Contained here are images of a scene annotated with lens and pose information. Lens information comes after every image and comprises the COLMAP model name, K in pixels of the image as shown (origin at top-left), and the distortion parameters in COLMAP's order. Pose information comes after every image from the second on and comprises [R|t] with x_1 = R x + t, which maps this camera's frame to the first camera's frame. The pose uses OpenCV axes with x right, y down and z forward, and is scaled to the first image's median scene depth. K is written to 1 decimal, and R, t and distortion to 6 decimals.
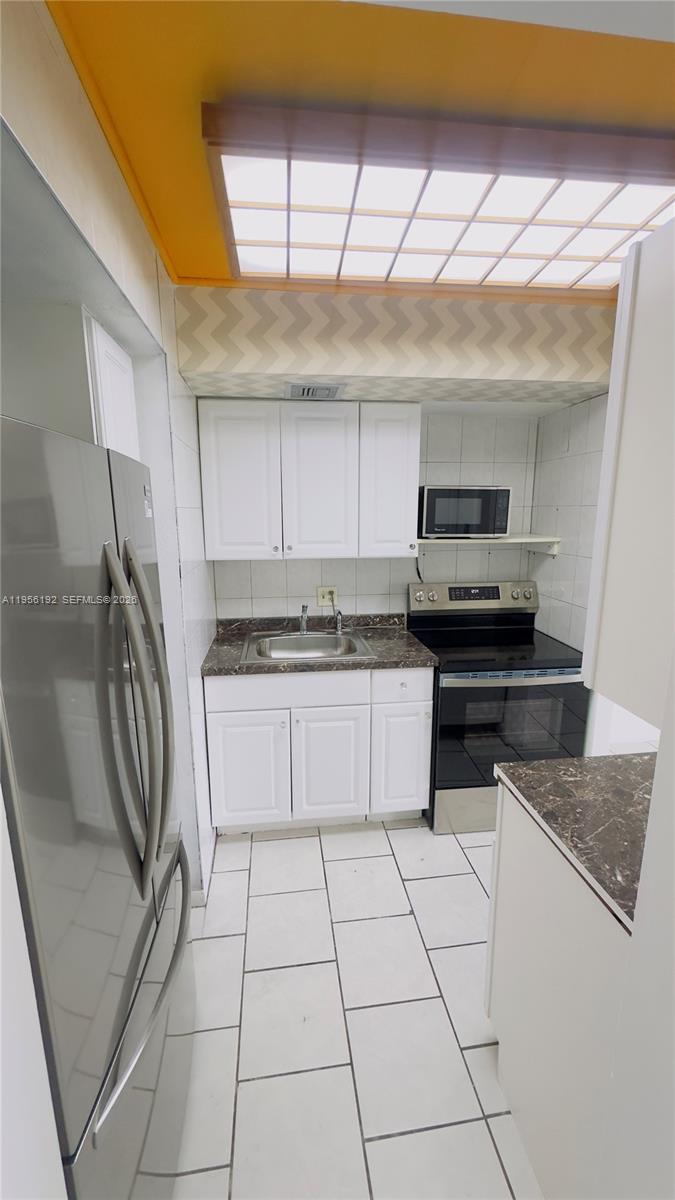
lens RADIAL K [[478.6, 0, 337.5], [0, 478.6, 600.0], [0, 0, 1]] dist [-0.008159, 0.002560]
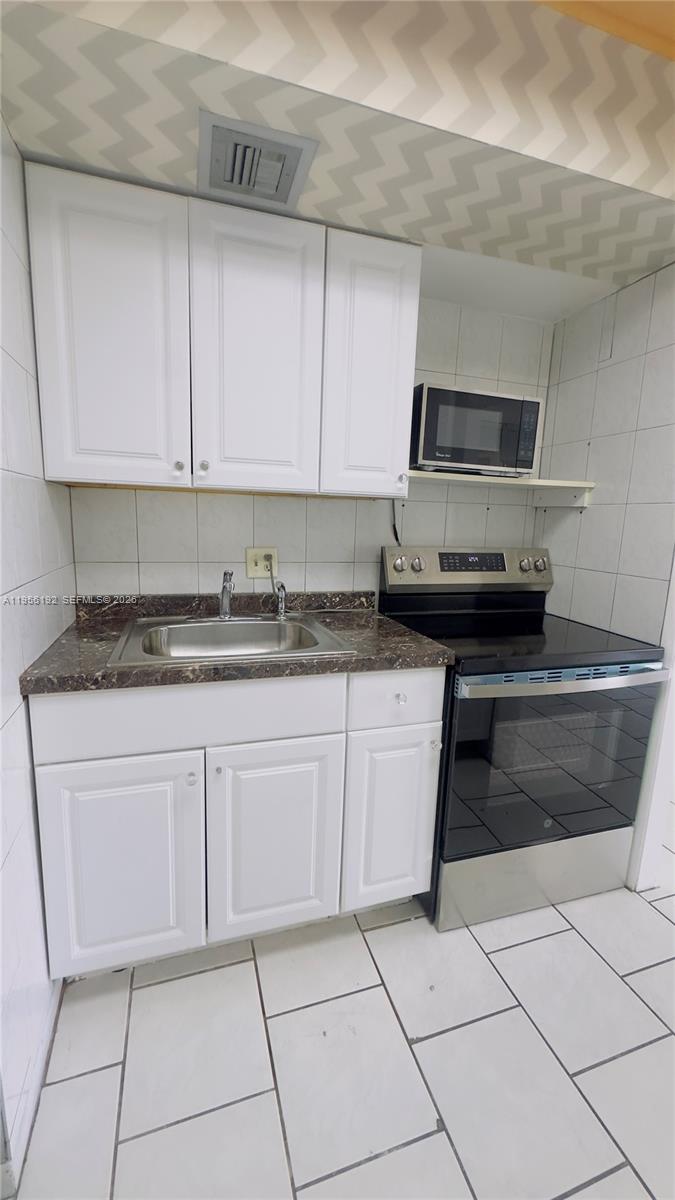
lens RADIAL K [[478.6, 0, 337.5], [0, 478.6, 600.0], [0, 0, 1]] dist [-0.008159, 0.002560]
pose [[0.982490, 0.002444, 0.186302, -0.047228], [0.000356, 0.999888, -0.014994, 0.059656], [-0.186317, 0.014797, 0.982378, 0.390966]]
